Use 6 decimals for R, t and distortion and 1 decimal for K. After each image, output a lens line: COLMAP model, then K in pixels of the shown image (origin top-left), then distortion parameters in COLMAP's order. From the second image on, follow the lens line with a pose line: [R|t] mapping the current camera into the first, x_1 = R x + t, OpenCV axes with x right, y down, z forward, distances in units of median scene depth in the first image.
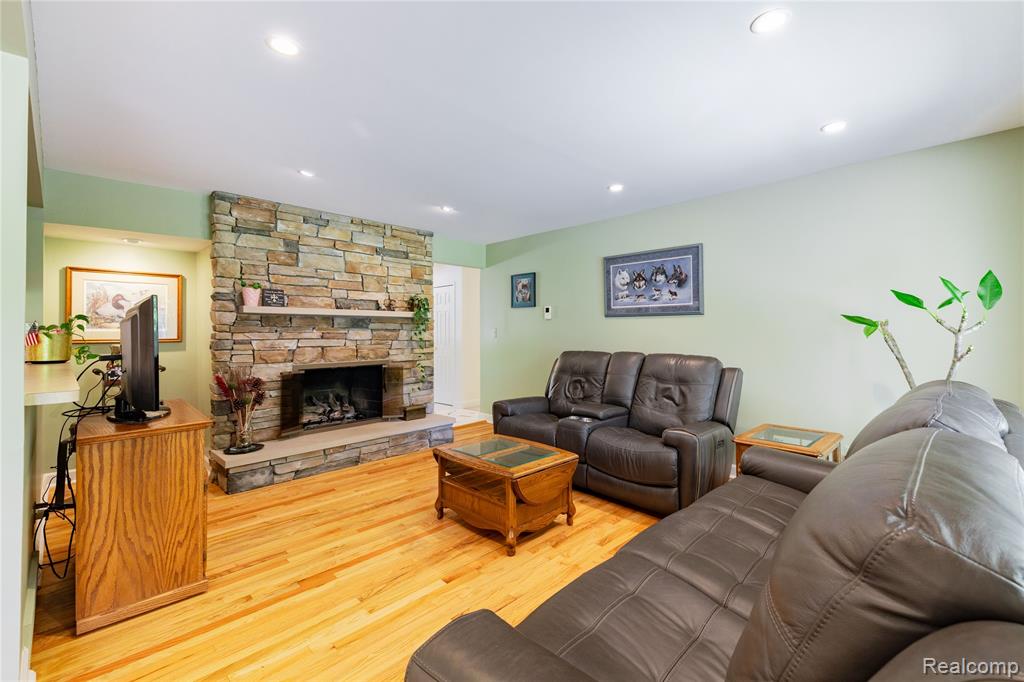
lens RADIAL K [[432.8, 0, 533.0], [0, 432.8, 326.6], [0, 0, 1]] dist [0.059559, -0.023430]
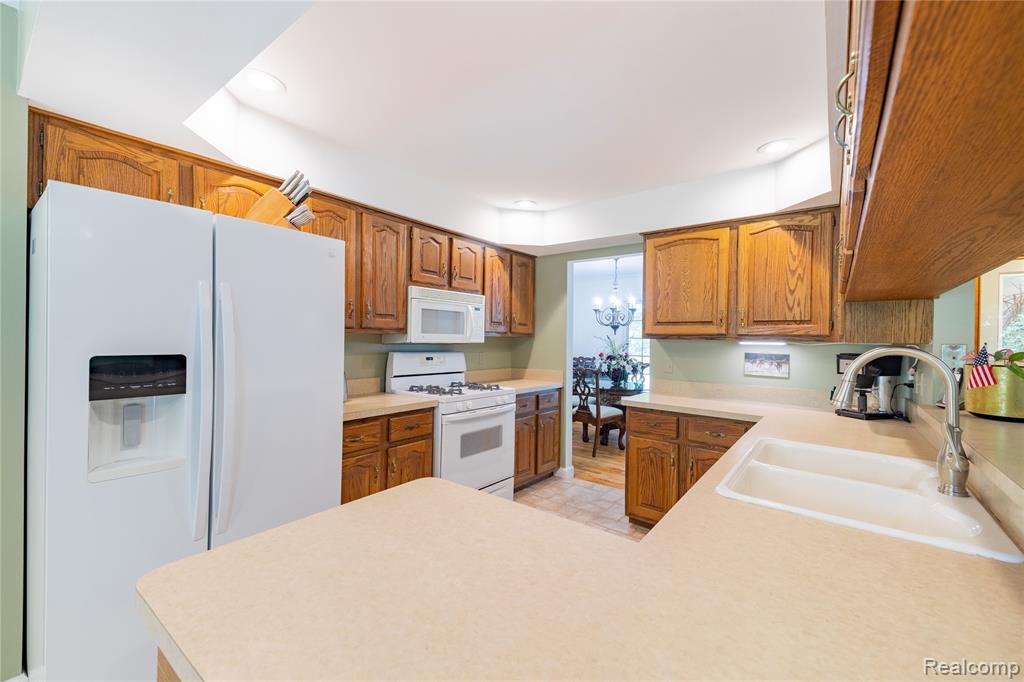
lens RADIAL K [[416.2, 0, 512.9], [0, 416.2, 338.6], [0, 0, 1]] dist [0.055624, -0.020356]
pose [[0.110522, 0.006694, -0.993851, -0.445681], [-0.006675, 0.999960, 0.005993, -0.012608], [0.993851, 0.005972, 0.110562, 0.245441]]
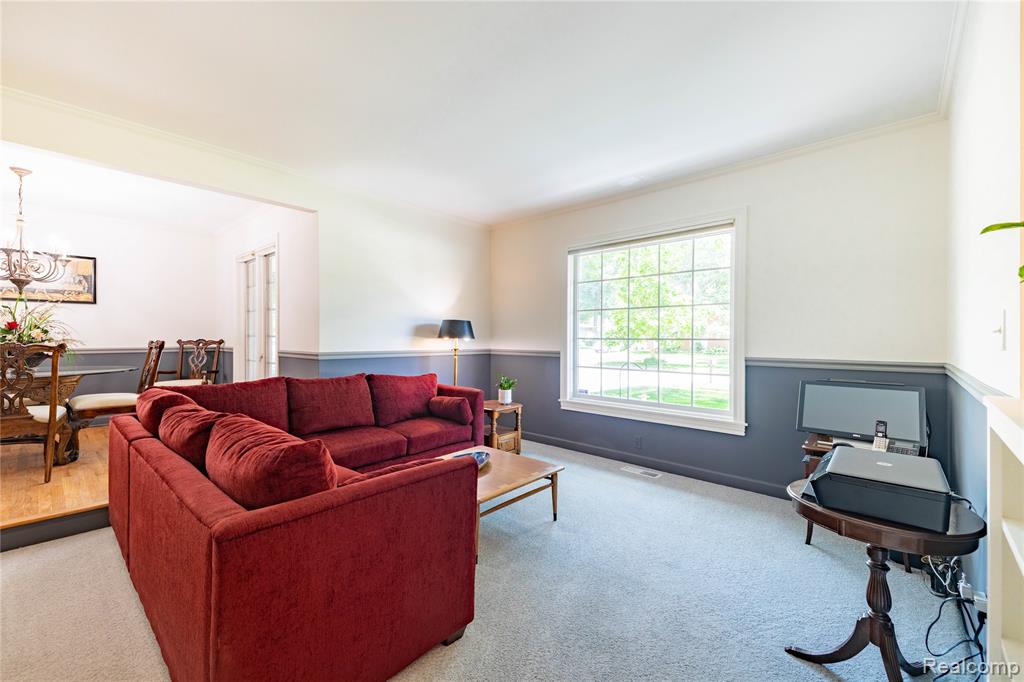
lens RADIAL K [[416.2, 0, 512.9], [0, 416.2, 338.6], [0, 0, 1]] dist [0.055624, -0.020356]
pose [[0.031087, 0.005600, -0.999501, -0.836092], [0.006387, 0.999963, 0.005801, 0.071170], [0.999496, -0.006564, 0.031050, 1.686294]]
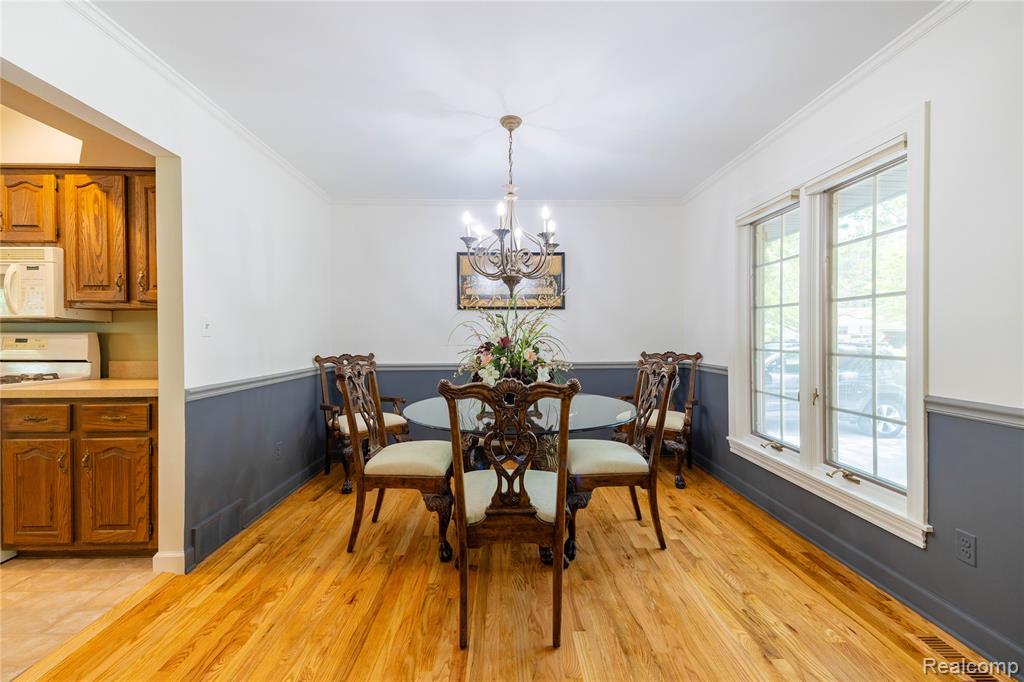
lens RADIAL K [[416.2, 0, 512.9], [0, 416.2, 338.6], [0, 0, 1]] dist [0.055624, -0.020356]
pose [[-0.700172, 0.011381, -0.713883, -1.312984], [0.014753, 0.999890, 0.001471, 0.038838], [0.713821, -0.009502, -0.700263, 1.140219]]
